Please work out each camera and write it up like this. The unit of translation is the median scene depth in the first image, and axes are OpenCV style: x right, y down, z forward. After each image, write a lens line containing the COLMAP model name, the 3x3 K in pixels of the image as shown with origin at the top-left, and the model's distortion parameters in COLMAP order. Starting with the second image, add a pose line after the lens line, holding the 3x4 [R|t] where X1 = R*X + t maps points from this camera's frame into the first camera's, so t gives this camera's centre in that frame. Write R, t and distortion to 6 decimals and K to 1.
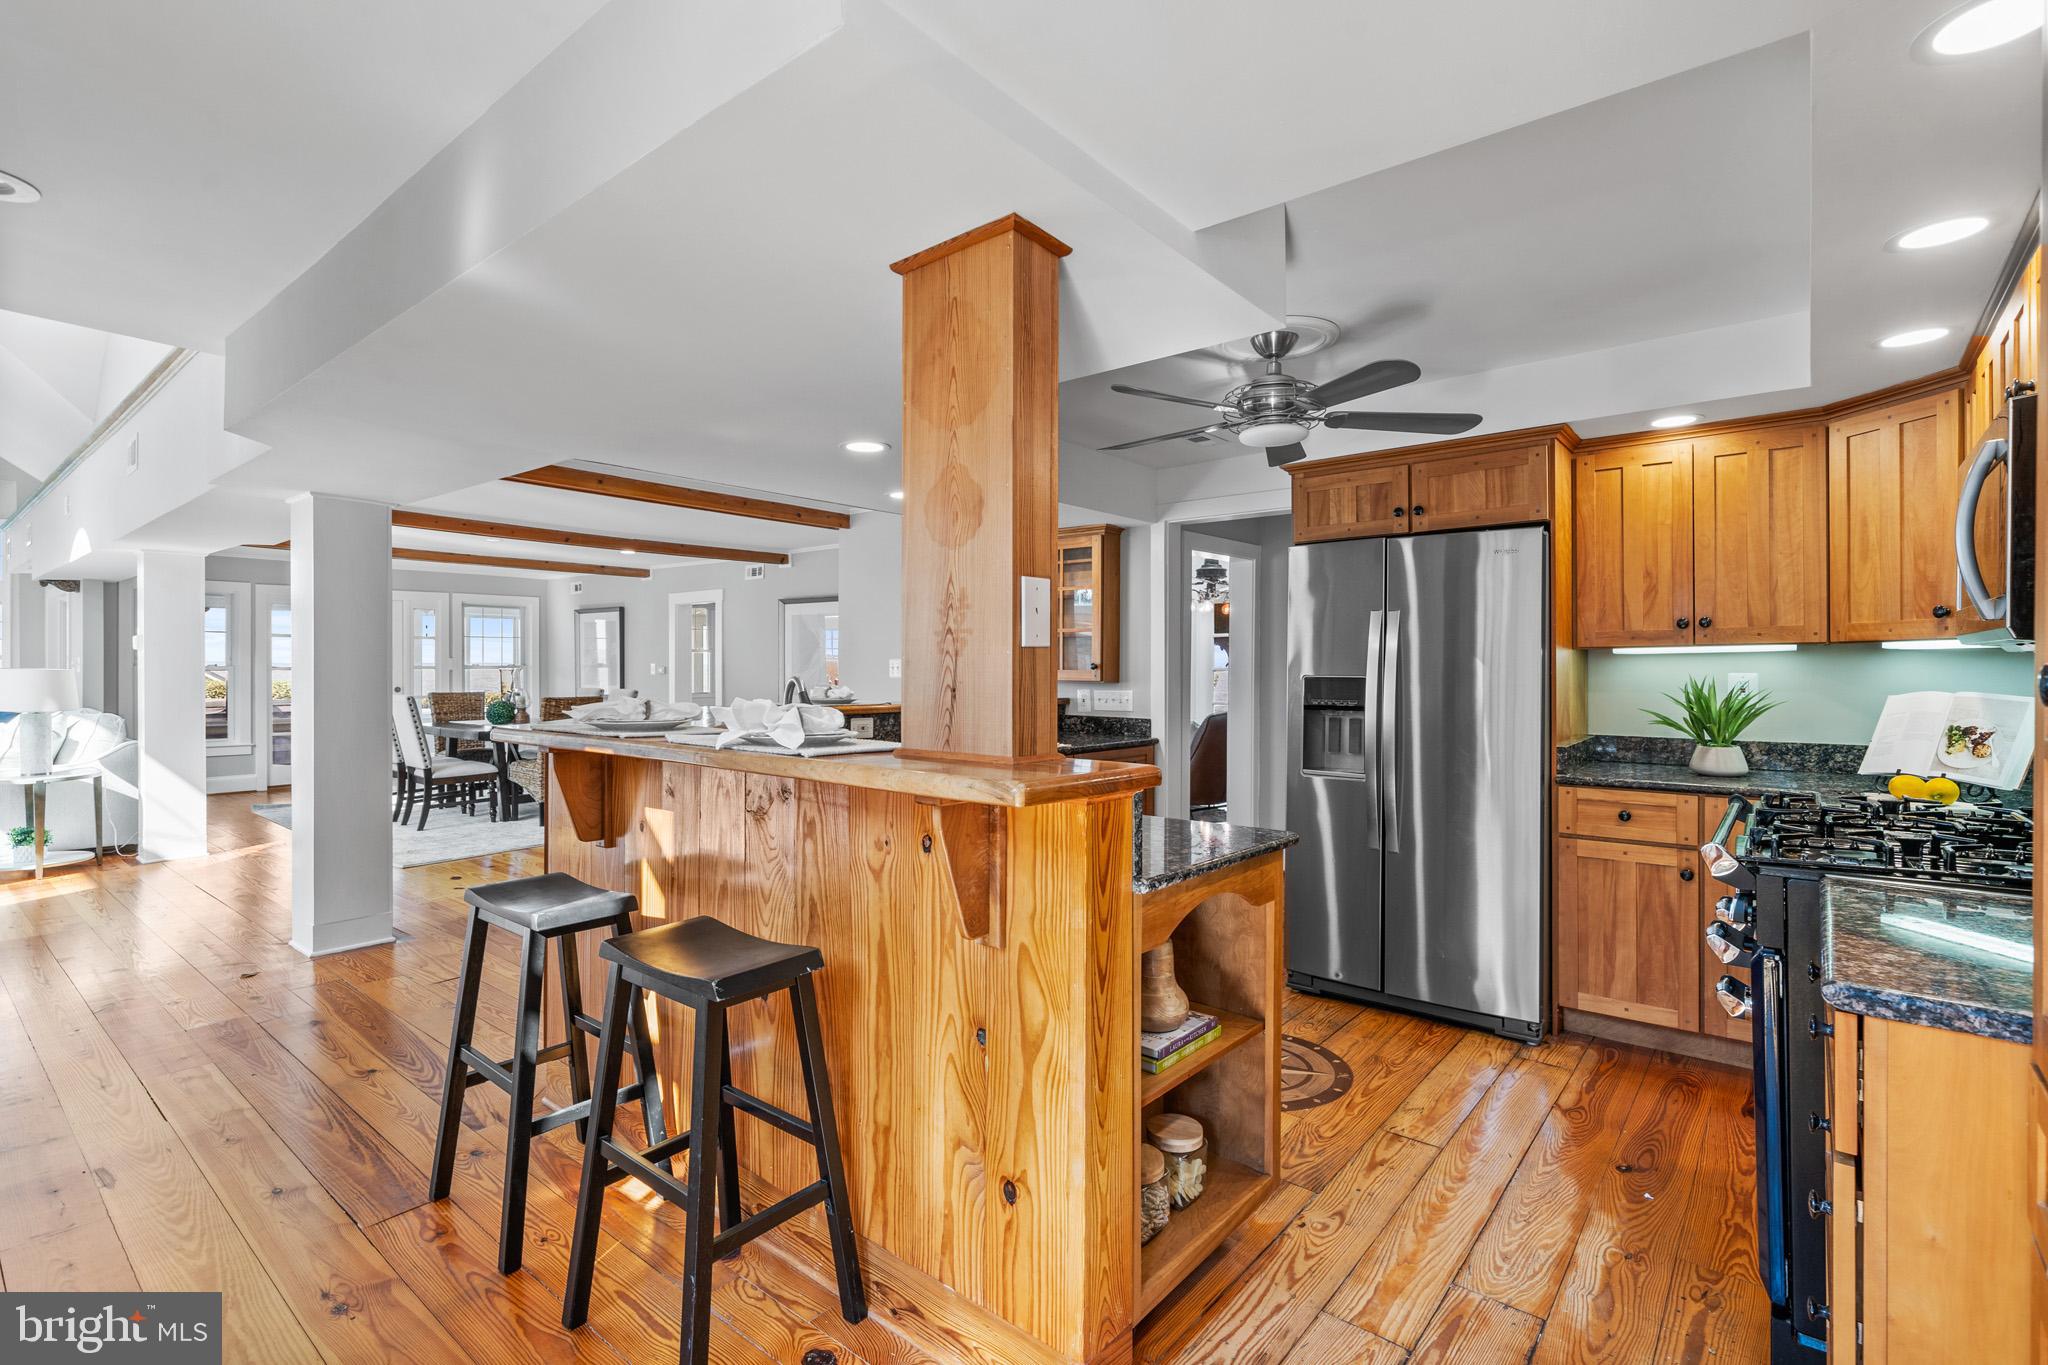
lens RADIAL K [[970.0, 0, 1029.6], [0, 970.0, 681.3], [0, 0, 1]] dist [-0.008858, 0.001967]
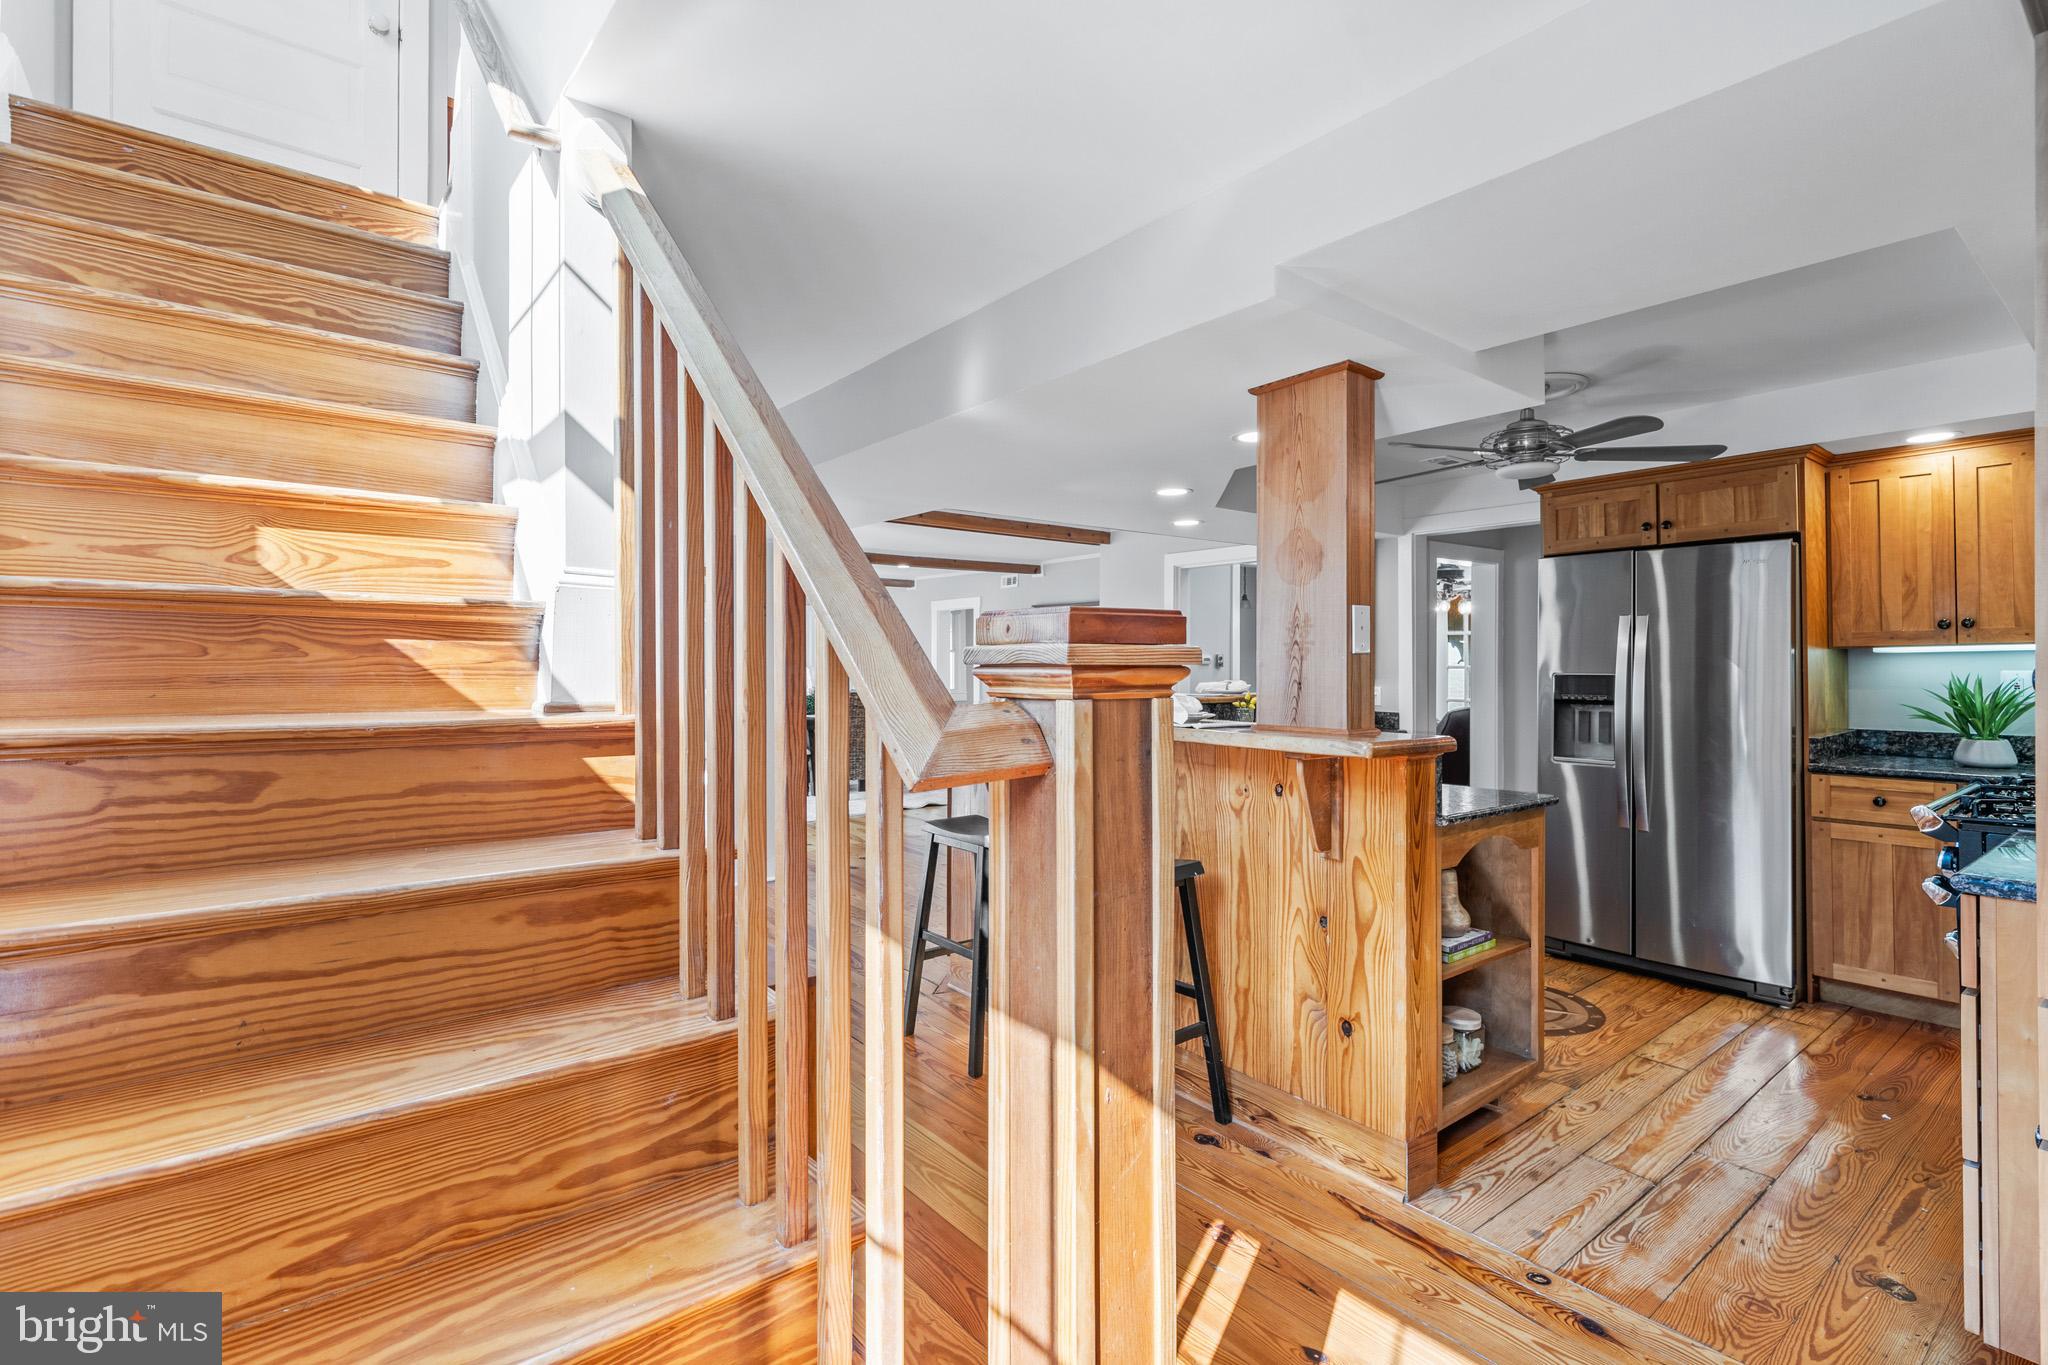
lens RADIAL K [[970.0, 0, 1010.0], [0, 970.0, 666.6], [0, 0, 1]] dist [-0.008858, 0.001967]
pose [[0.974906, -0.002211, -0.222604, -0.135890], [-0.000716, 0.999914, -0.013067, 0.002288], [0.222614, 0.012898, 0.974821, -0.387624]]
